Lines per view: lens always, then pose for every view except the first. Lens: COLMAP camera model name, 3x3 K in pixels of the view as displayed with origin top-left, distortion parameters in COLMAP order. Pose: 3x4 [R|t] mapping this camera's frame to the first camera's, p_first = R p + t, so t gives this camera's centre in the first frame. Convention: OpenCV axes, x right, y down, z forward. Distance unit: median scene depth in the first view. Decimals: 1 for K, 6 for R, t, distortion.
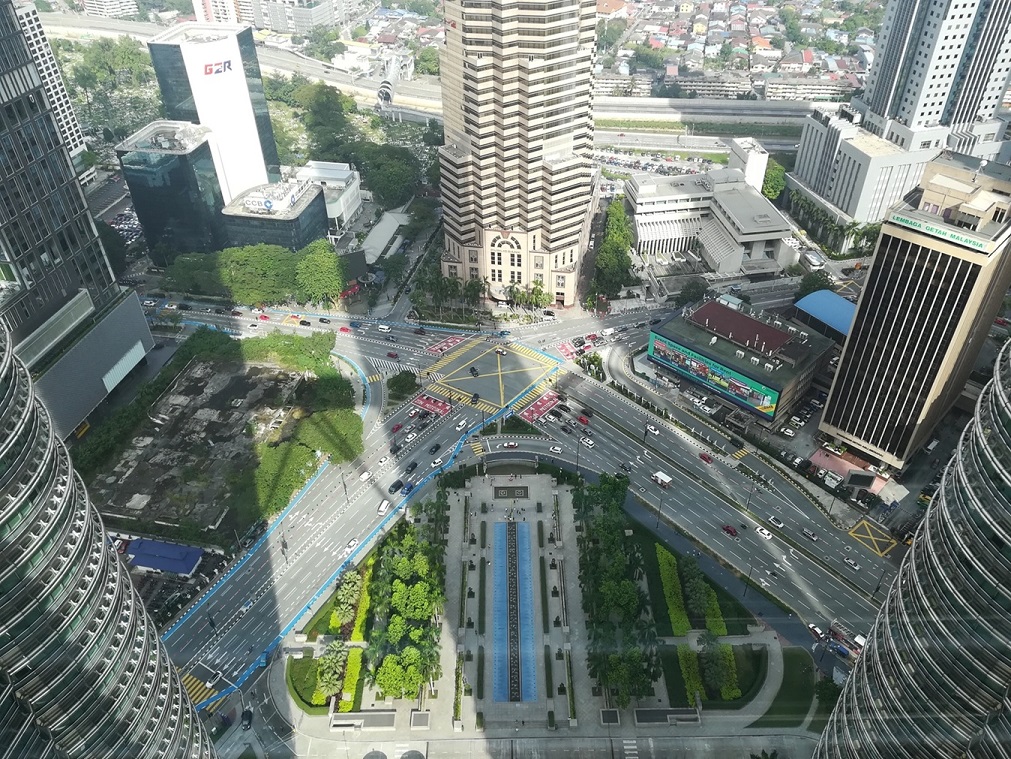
lens RADIAL K [[780.3, 0, 503.1], [0, 780.3, 382.8], [0, 0, 1]] dist [0.033823, -0.037252]
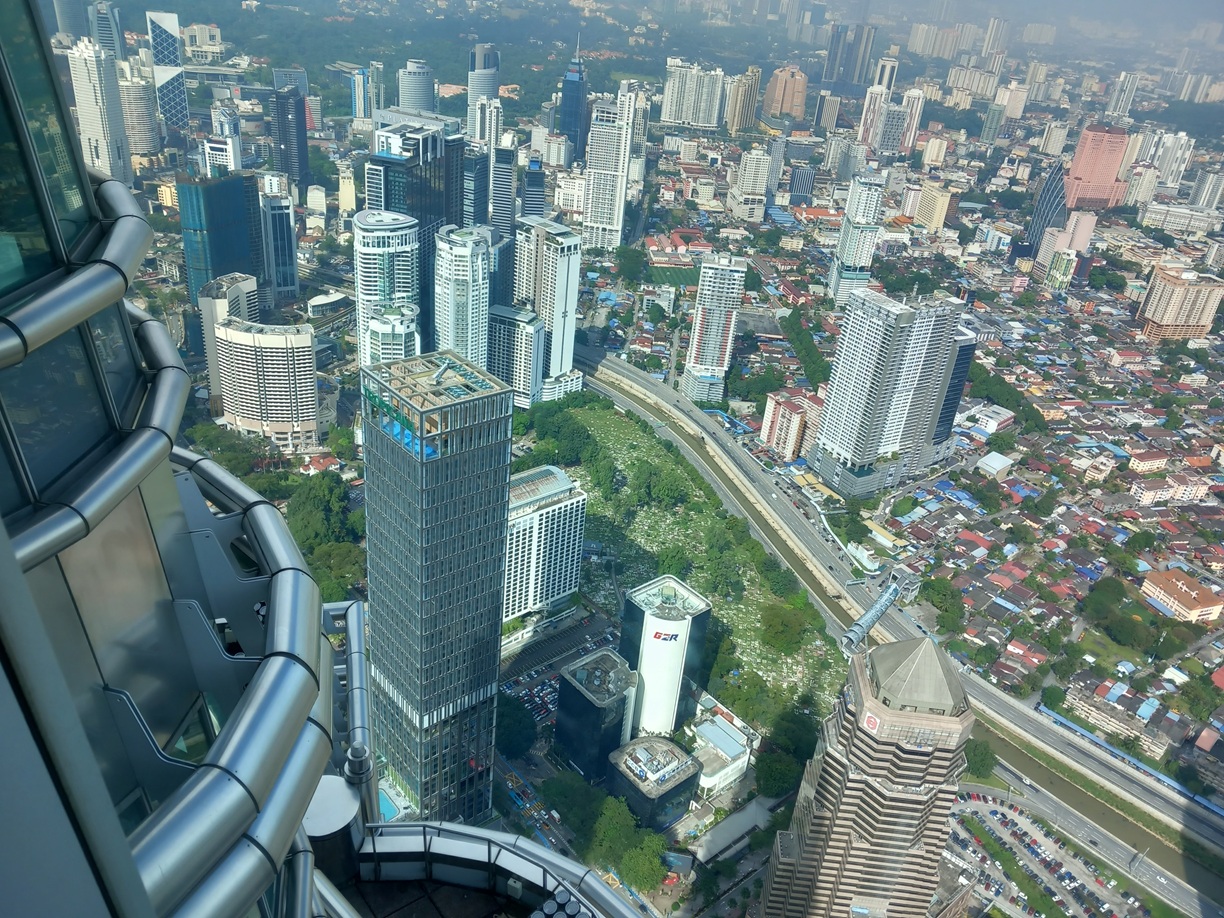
lens RADIAL K [[961.3, 0, 612.0], [0, 961.3, 459.0], [0, 0, 1]] dist [0.085565, -0.157754]
pose [[0.788936, 0.377297, -0.485001, 0.179098], [-0.467328, 0.880905, -0.074905, -0.497416], [0.398979, 0.285750, 0.871299, -0.380893]]
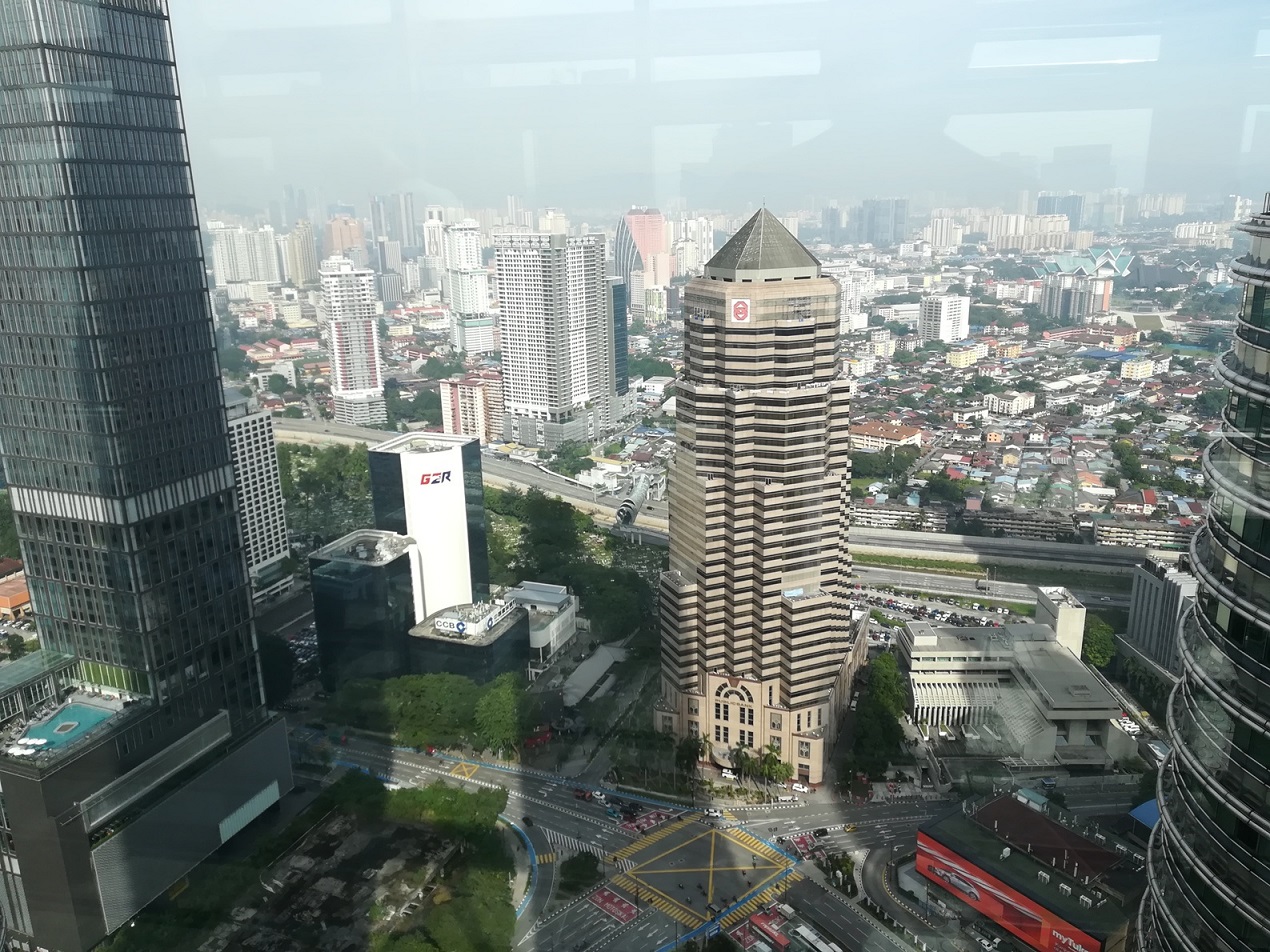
lens RADIAL K [[970.9, 0, 635.0], [0, 970.9, 476.0], [0, 0, 1]] dist [0.098878, -0.142546]
pose [[0.985382, 0.041703, -0.165174, 0.055717], [-0.102227, 0.920355, -0.377488, 0.003728], [0.136276, 0.388855, 0.911164, -0.008646]]
